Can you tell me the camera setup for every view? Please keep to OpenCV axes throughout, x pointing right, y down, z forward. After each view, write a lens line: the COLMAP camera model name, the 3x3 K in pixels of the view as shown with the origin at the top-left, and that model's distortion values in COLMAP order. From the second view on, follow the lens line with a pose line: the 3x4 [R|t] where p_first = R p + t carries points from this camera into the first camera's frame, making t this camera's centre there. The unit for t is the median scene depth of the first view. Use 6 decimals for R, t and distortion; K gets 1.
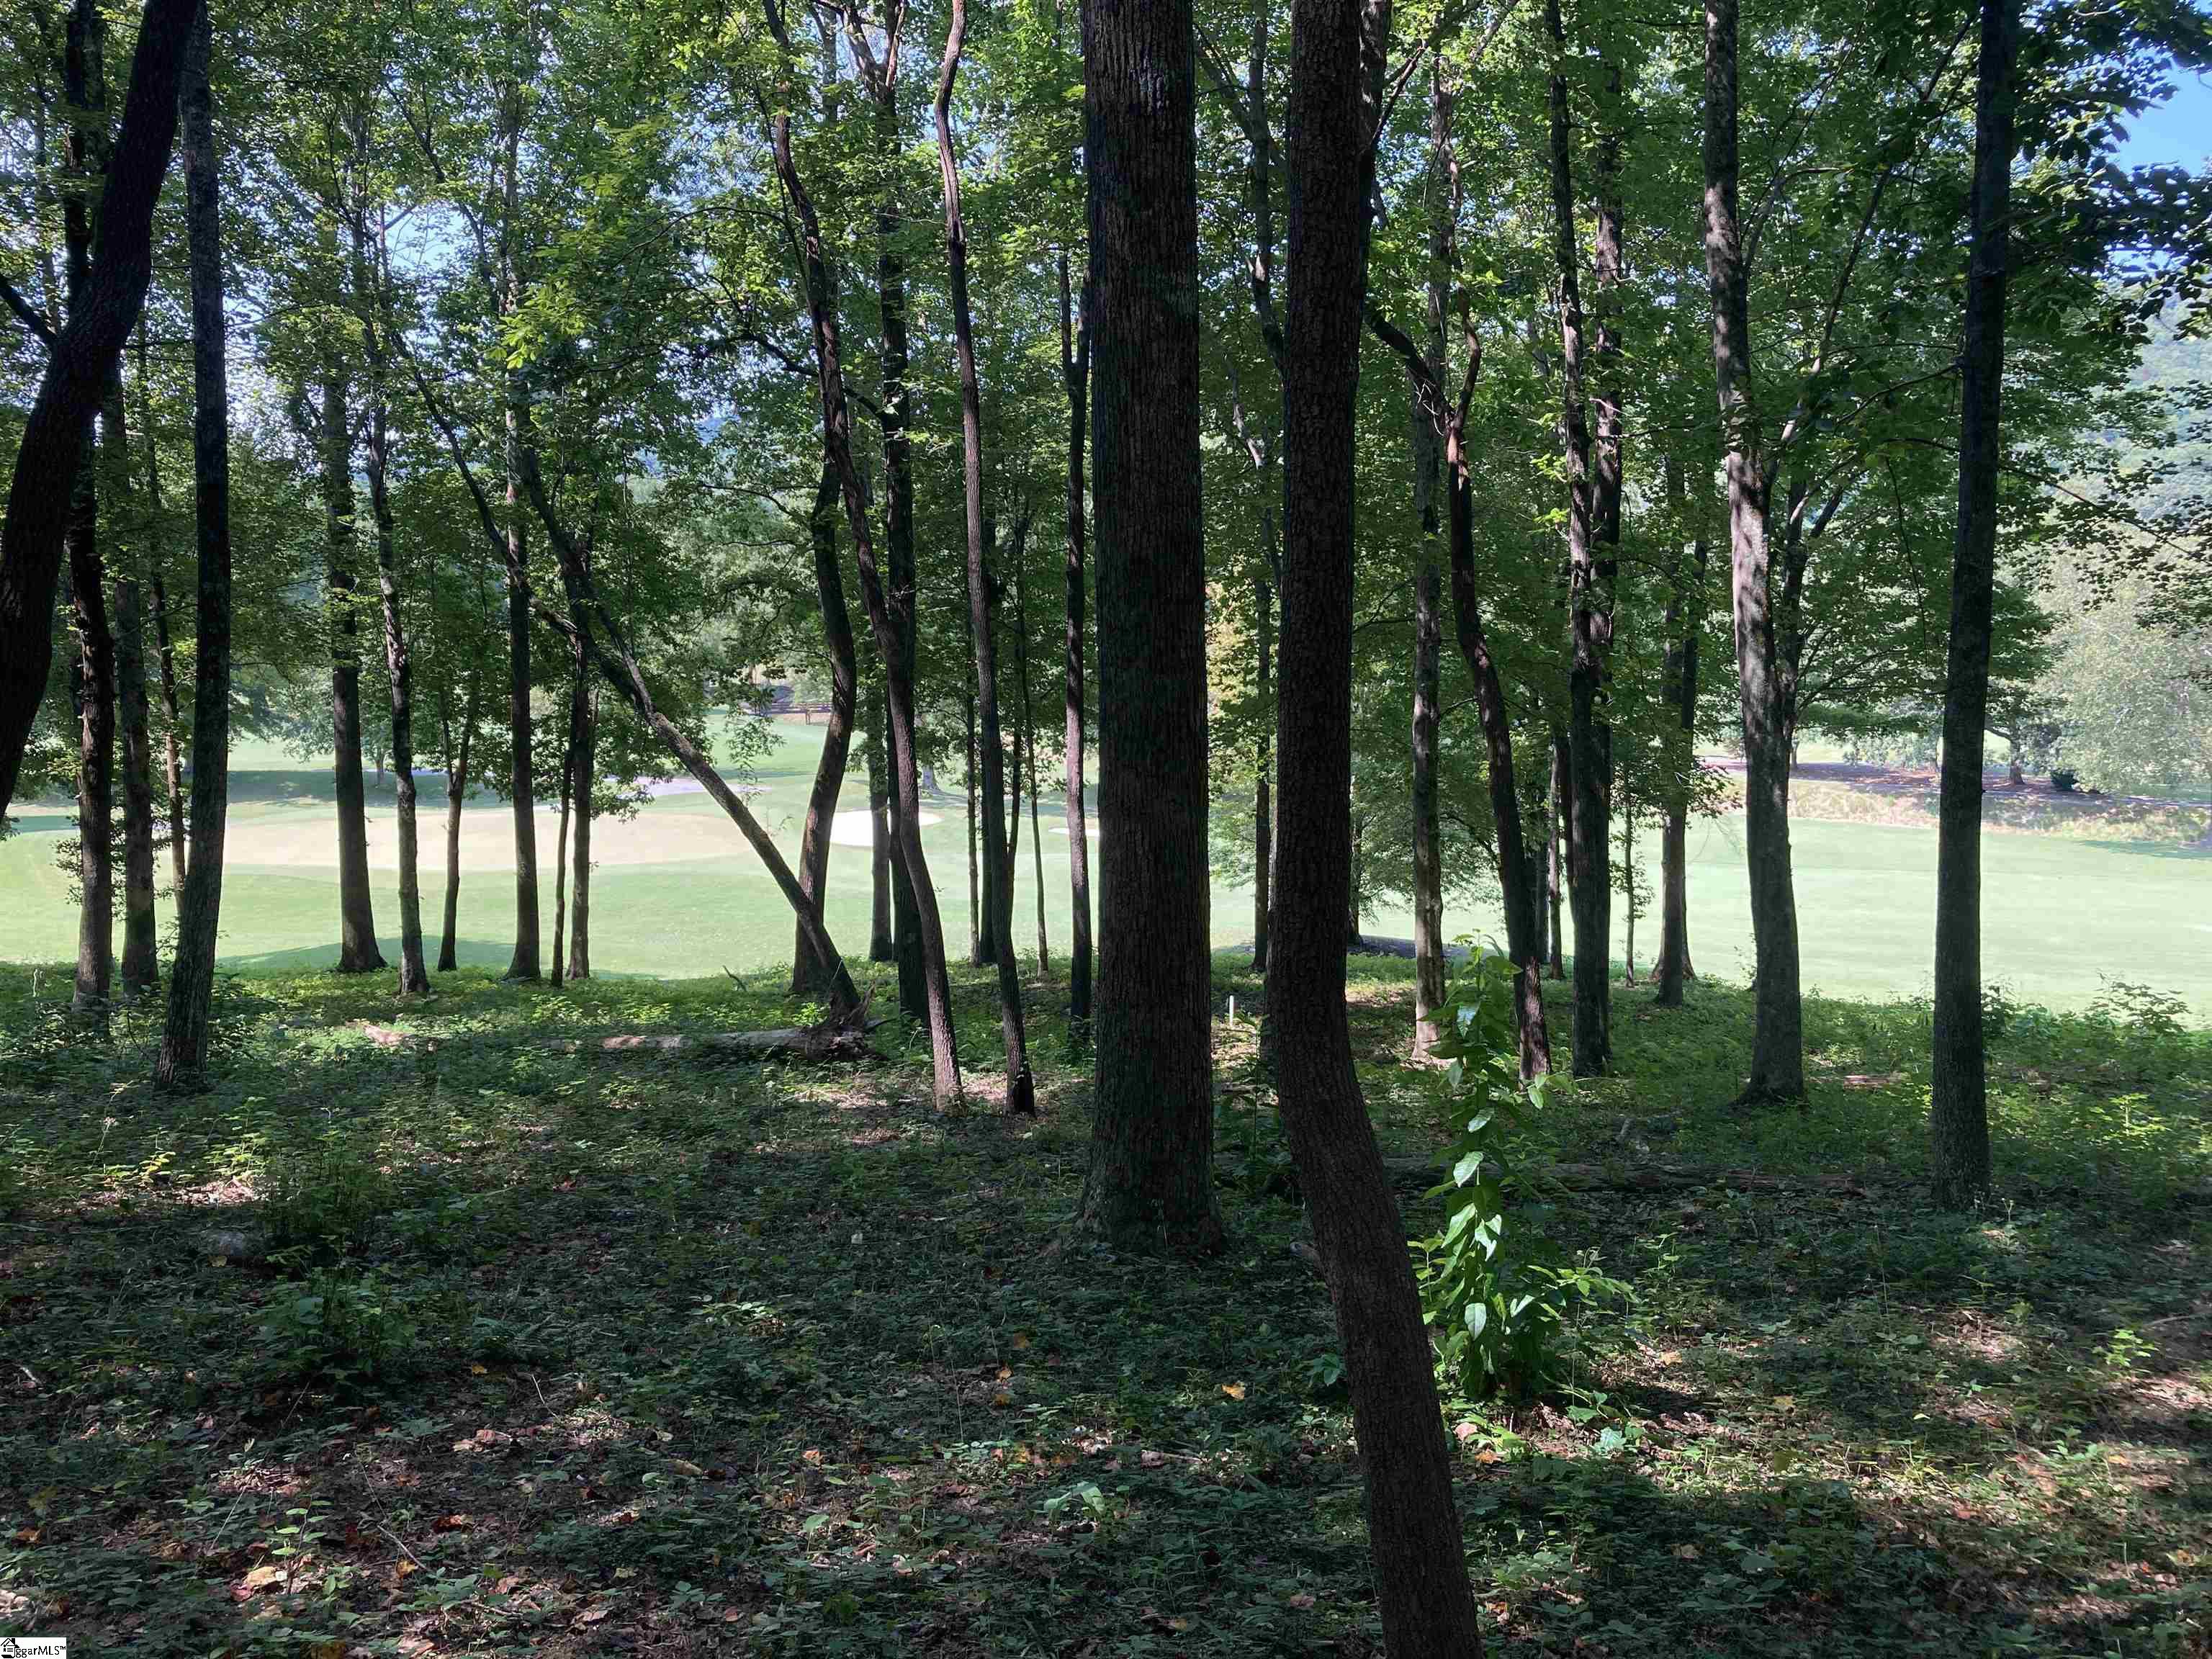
lens RADIAL K [[1866.3, 0, 1121.3], [0, 1866.3, 827.1], [0, 0, 1]] dist [0.032950, 0.006496]
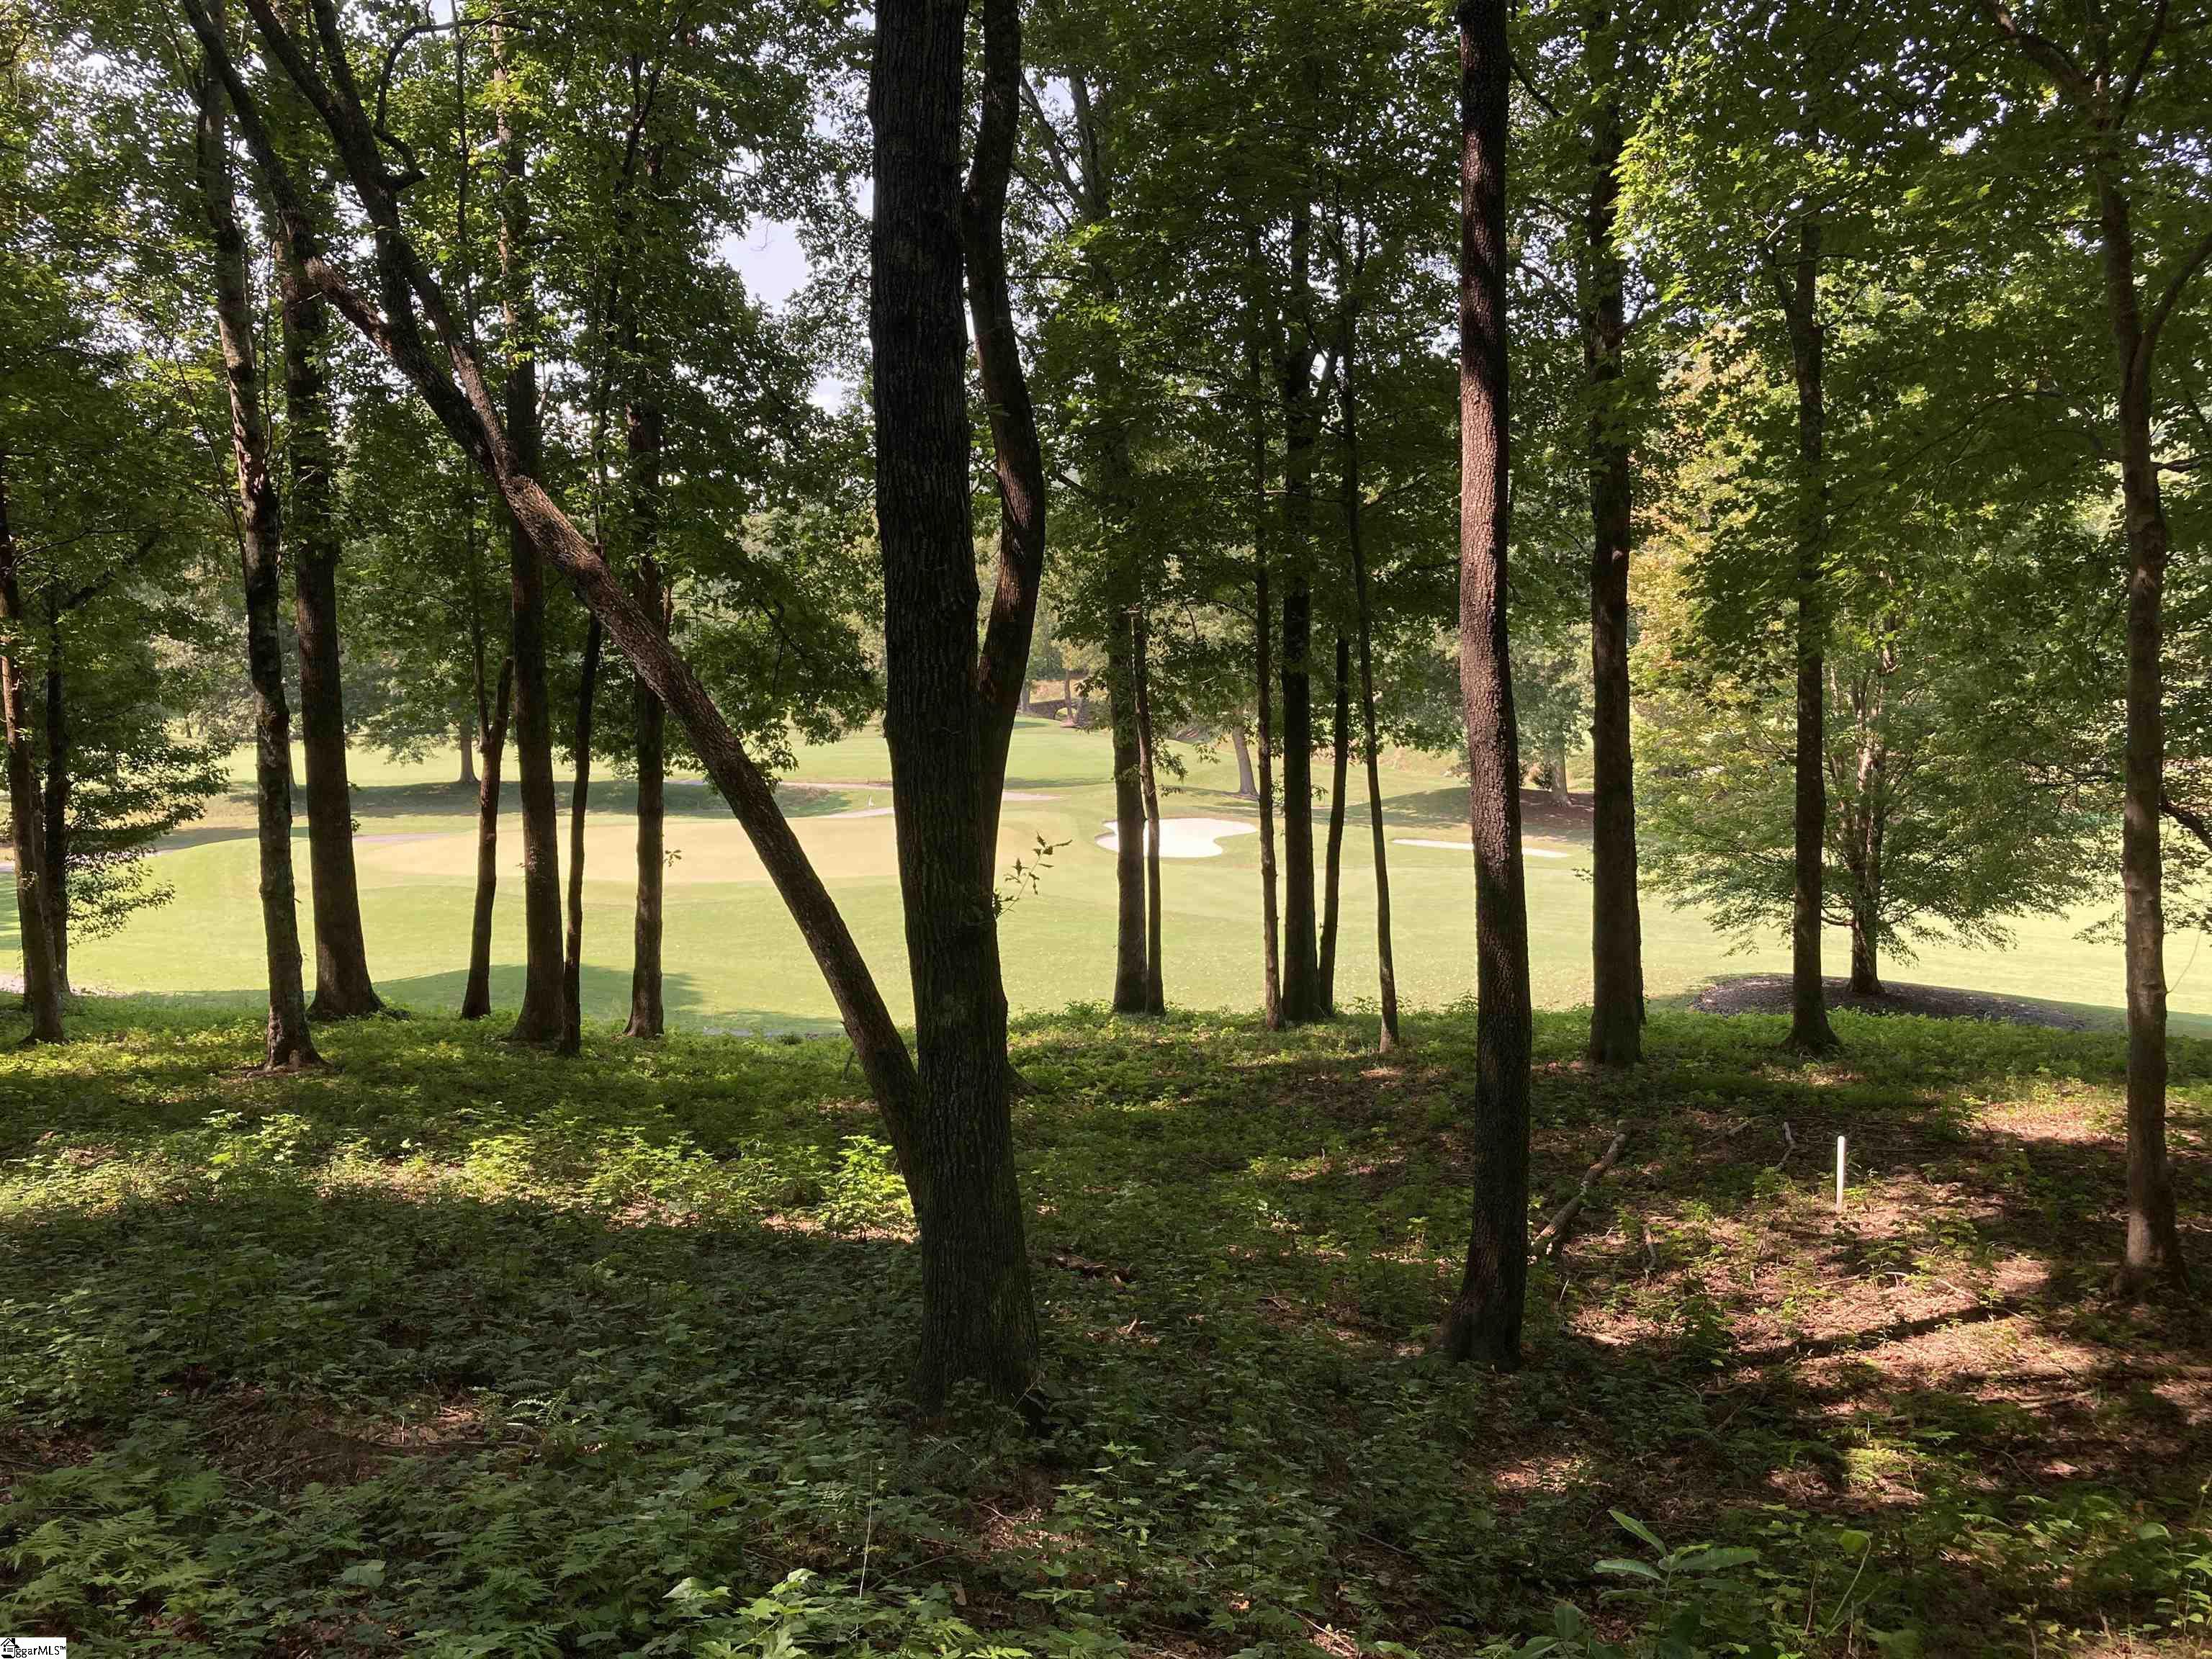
lens RADIAL K [[1866.3, 0, 1096.7], [0, 1866.3, 820.0], [0, 0, 1]] dist [0.032950, 0.006496]
pose [[0.981908, -0.002459, -0.189343, -0.021912], [-0.001344, 0.999800, -0.019956, 0.021328], [0.189354, 0.019850, 0.981708, 0.425531]]
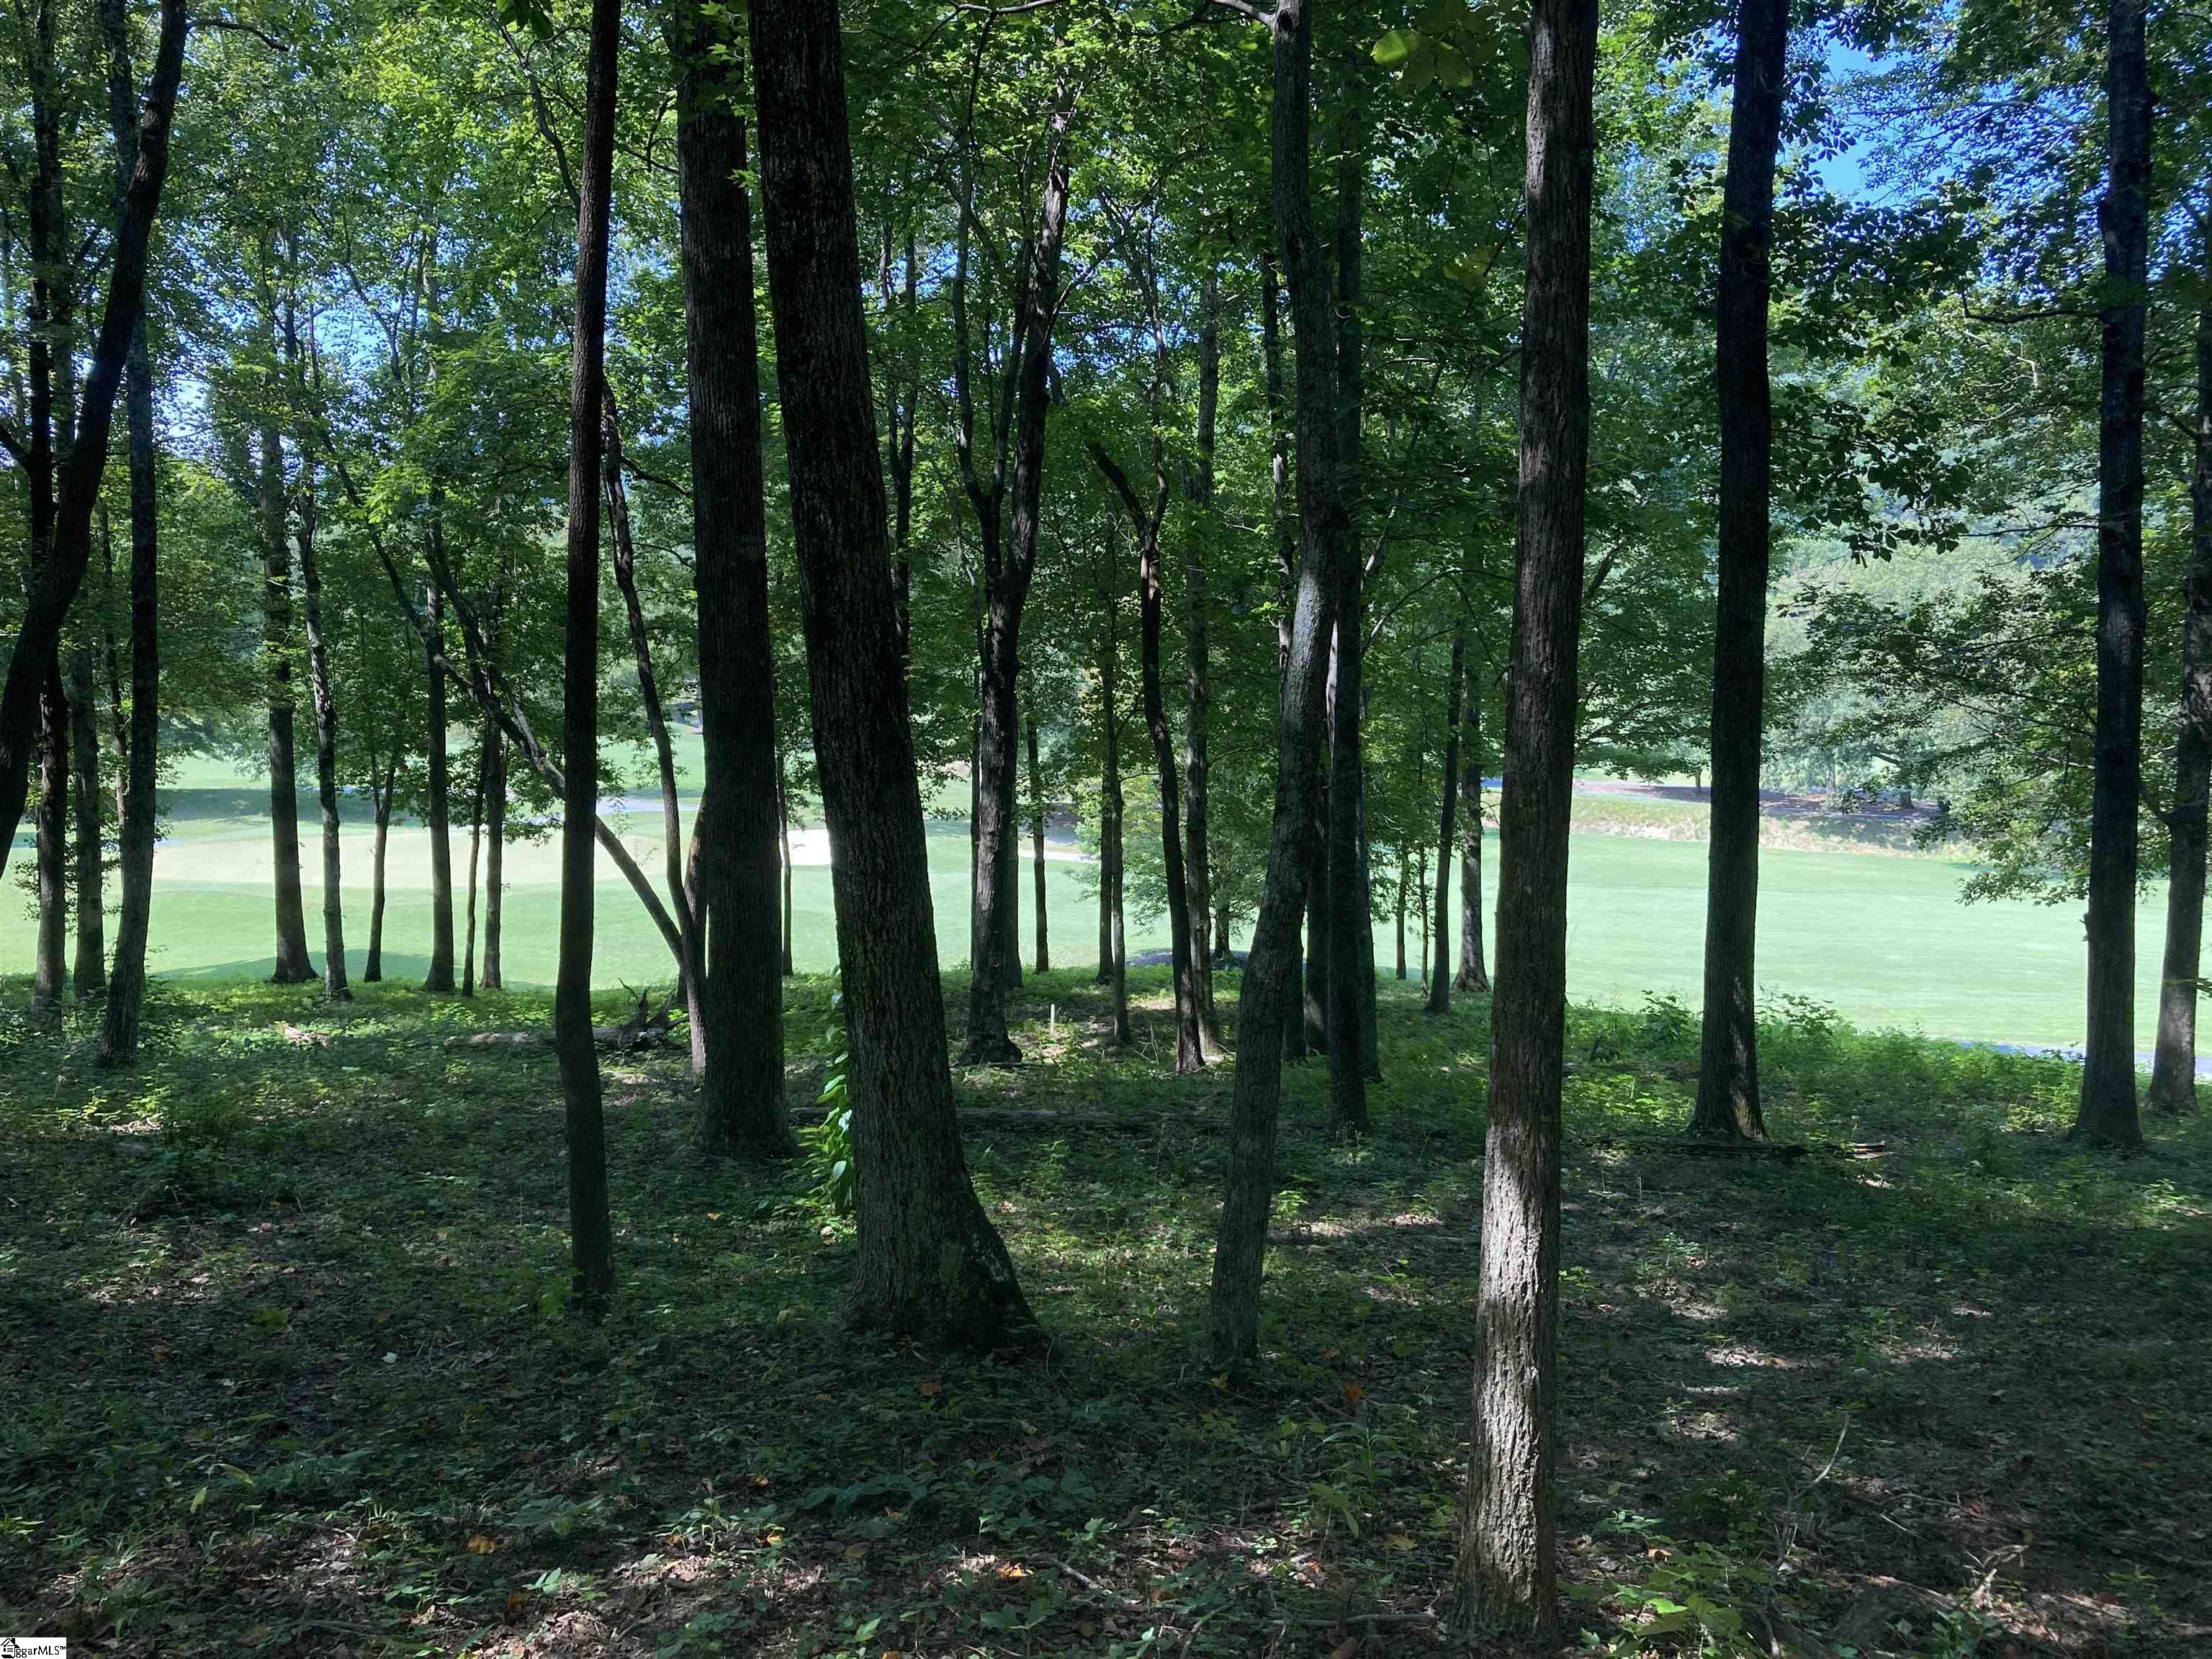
lens RADIAL K [[1866.3, 0, 1109.2], [0, 1866.3, 827.7], [0, 0, 1]] dist [0.032950, 0.006496]
pose [[0.999907, 0.003836, 0.013050, 0.062500], [-0.003736, 0.999963, -0.007711, -0.007302], [-0.013079, 0.007662, 0.999885, -0.115683]]
